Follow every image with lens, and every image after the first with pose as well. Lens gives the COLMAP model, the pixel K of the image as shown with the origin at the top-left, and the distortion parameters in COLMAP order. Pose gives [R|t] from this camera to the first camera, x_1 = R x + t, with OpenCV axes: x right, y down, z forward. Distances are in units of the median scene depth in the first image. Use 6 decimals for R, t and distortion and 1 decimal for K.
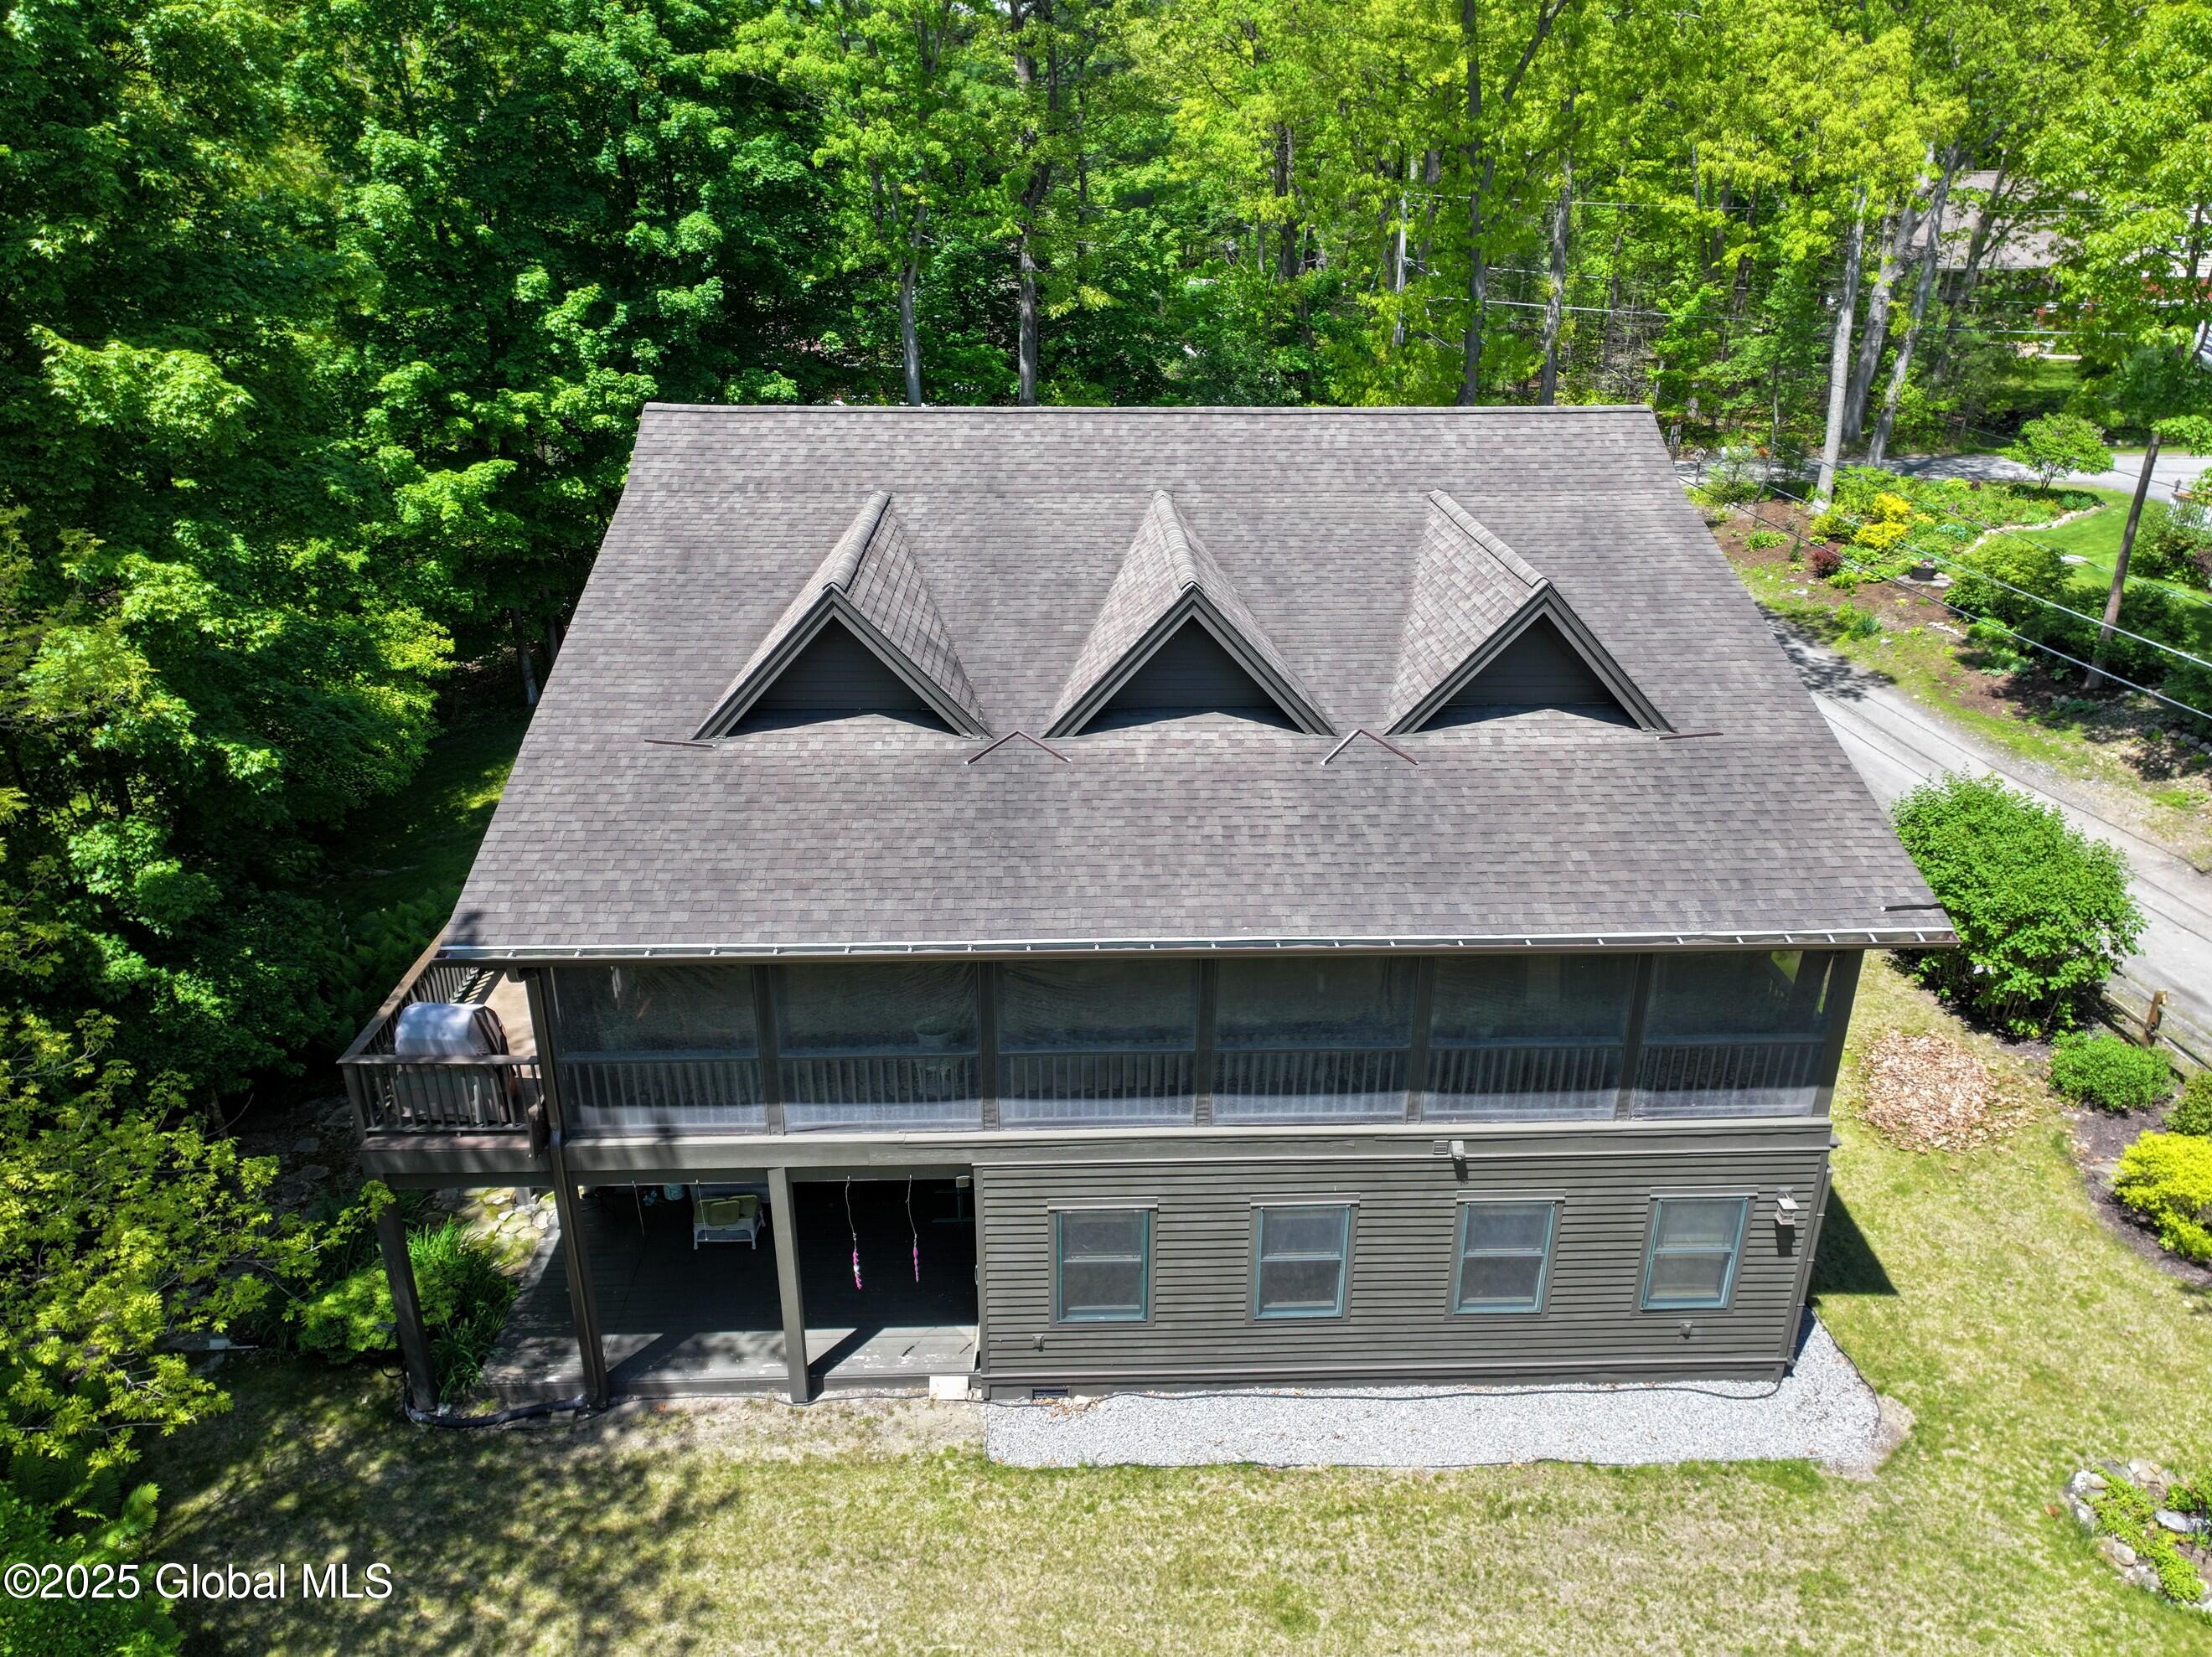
lens RADIAL K [[1562.0, 0, 1109.0], [0, 1562.0, 760.3], [0, 0, 1]] dist [-0.000554, 0.019747]
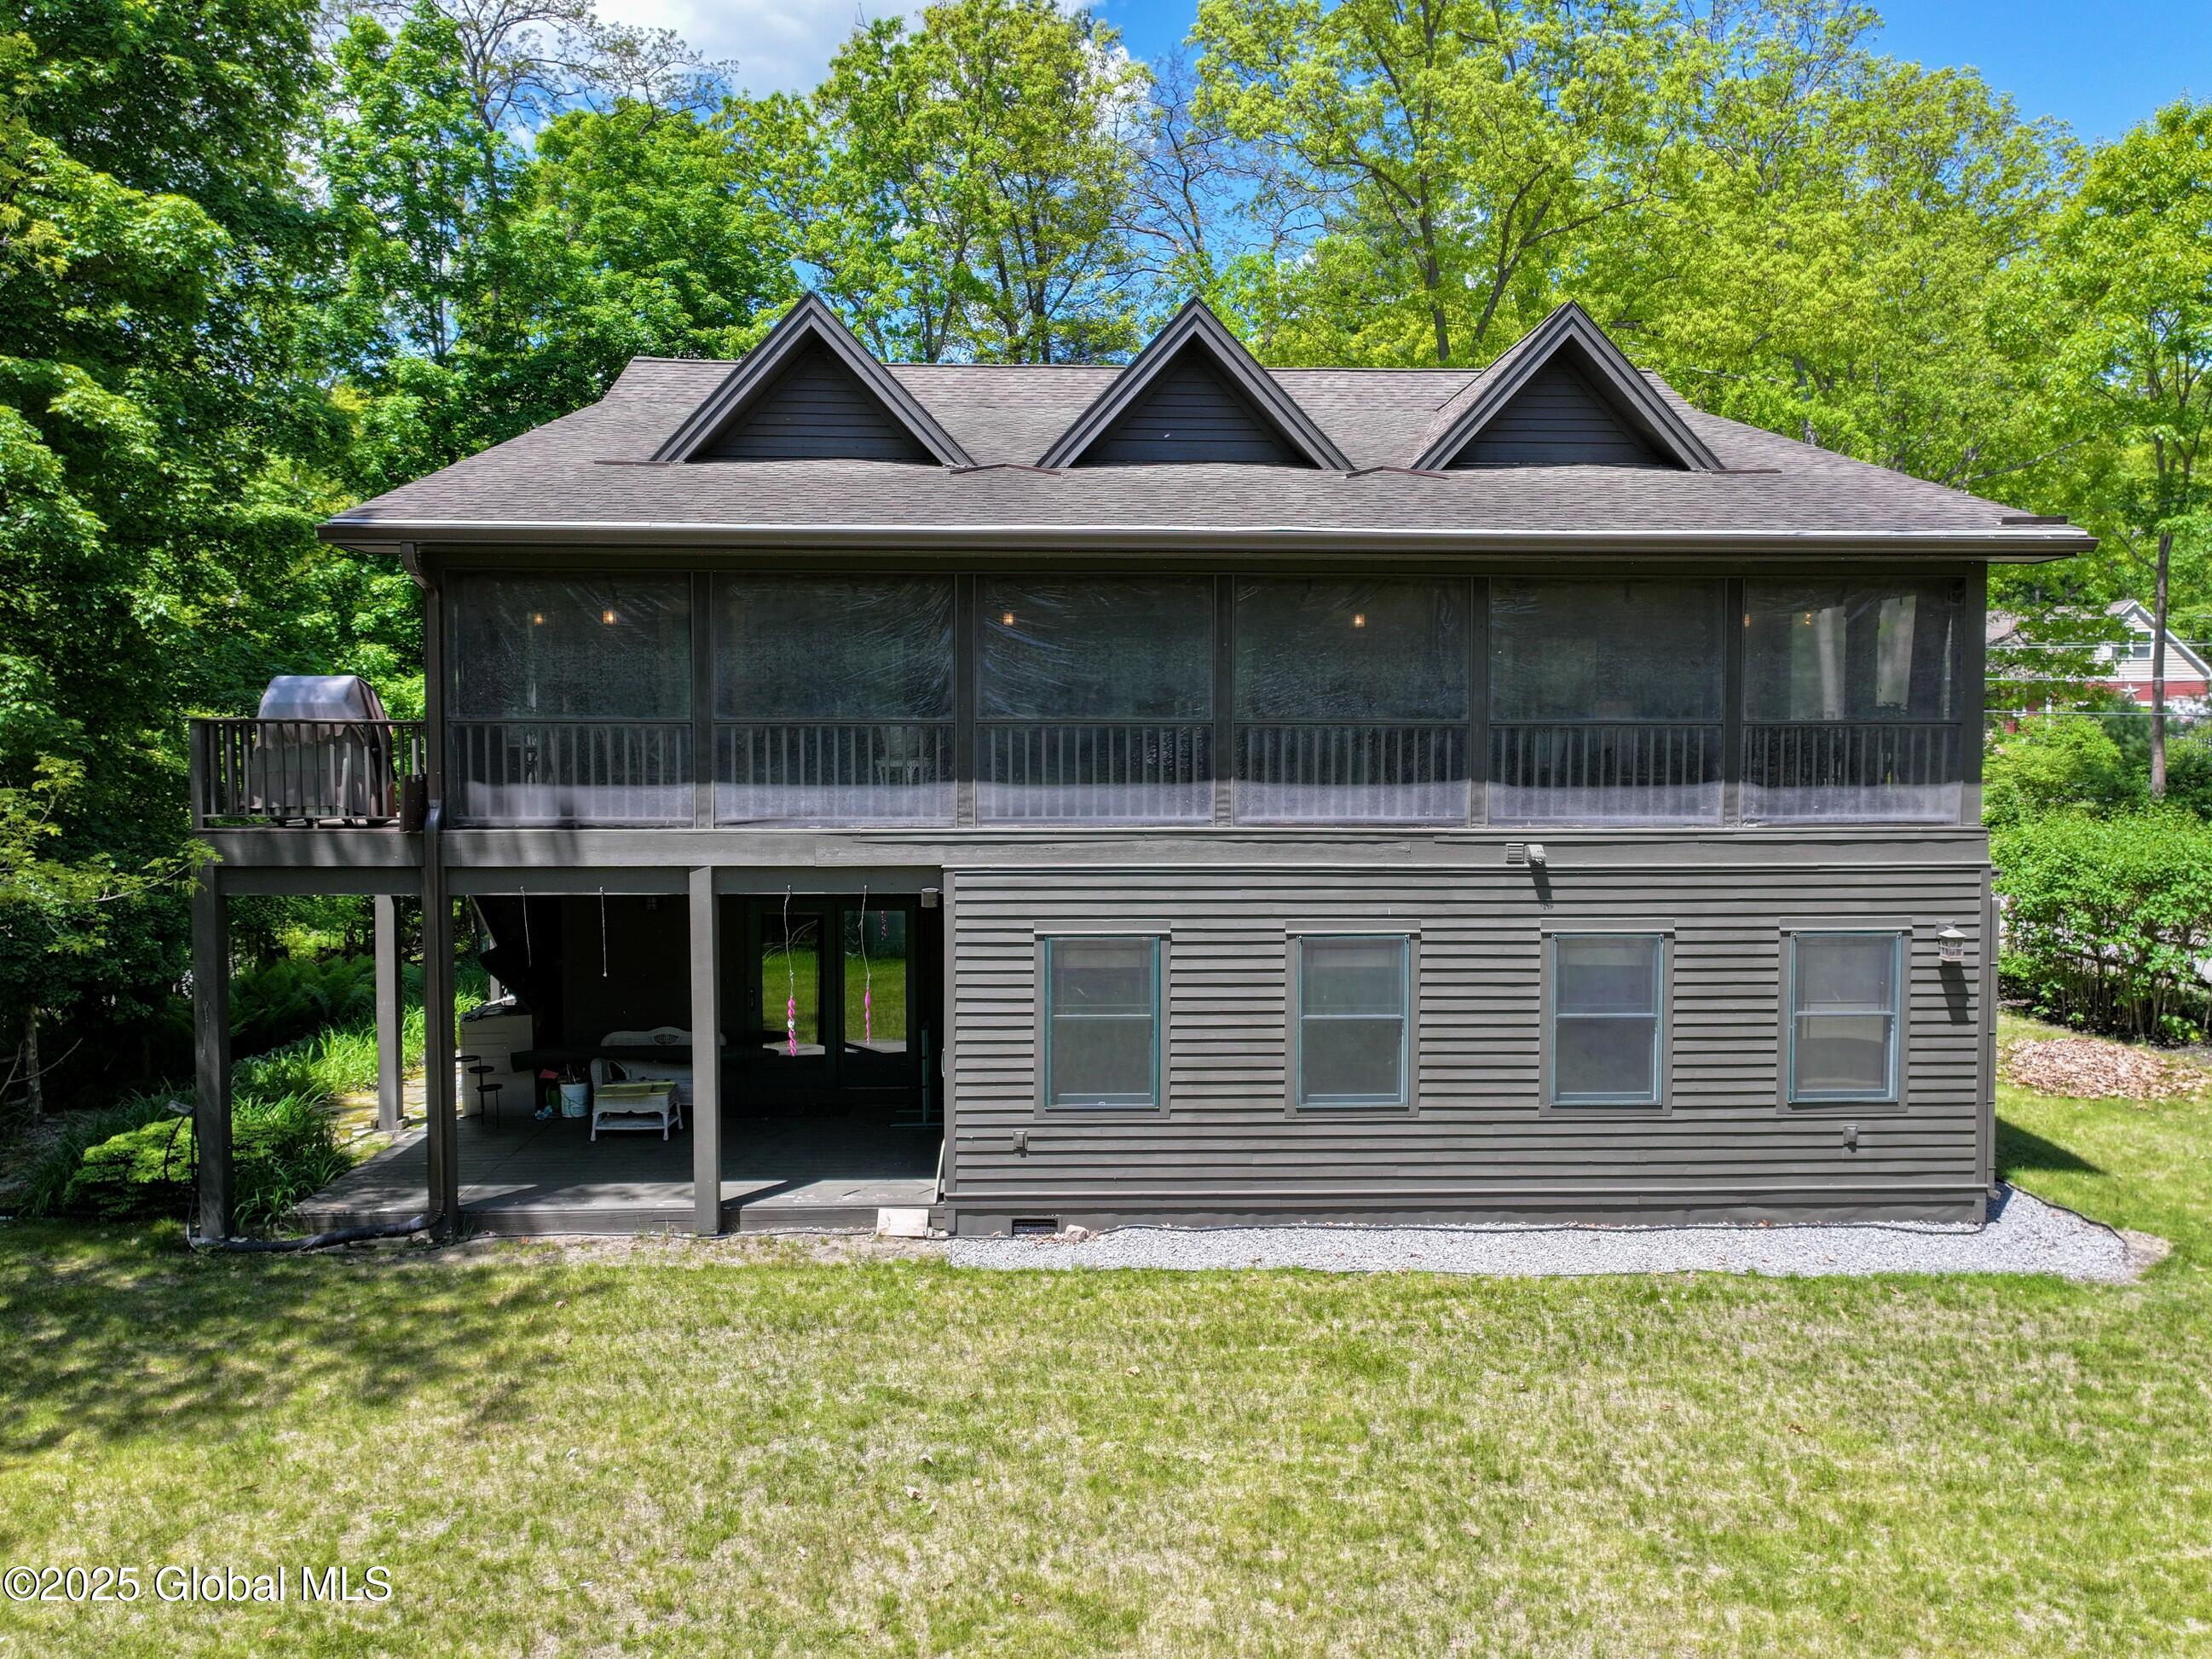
lens RADIAL K [[1562.2, 0, 1103.3], [0, 1562.2, 834.5], [0, 0, 1]] dist [-0.000554, 0.019747]
pose [[0.999987, -0.004034, 0.003003, -0.005753], [0.004820, 0.939139, -0.343504, 0.516762], [-0.001435, 0.343514, 0.939146, 0.228181]]
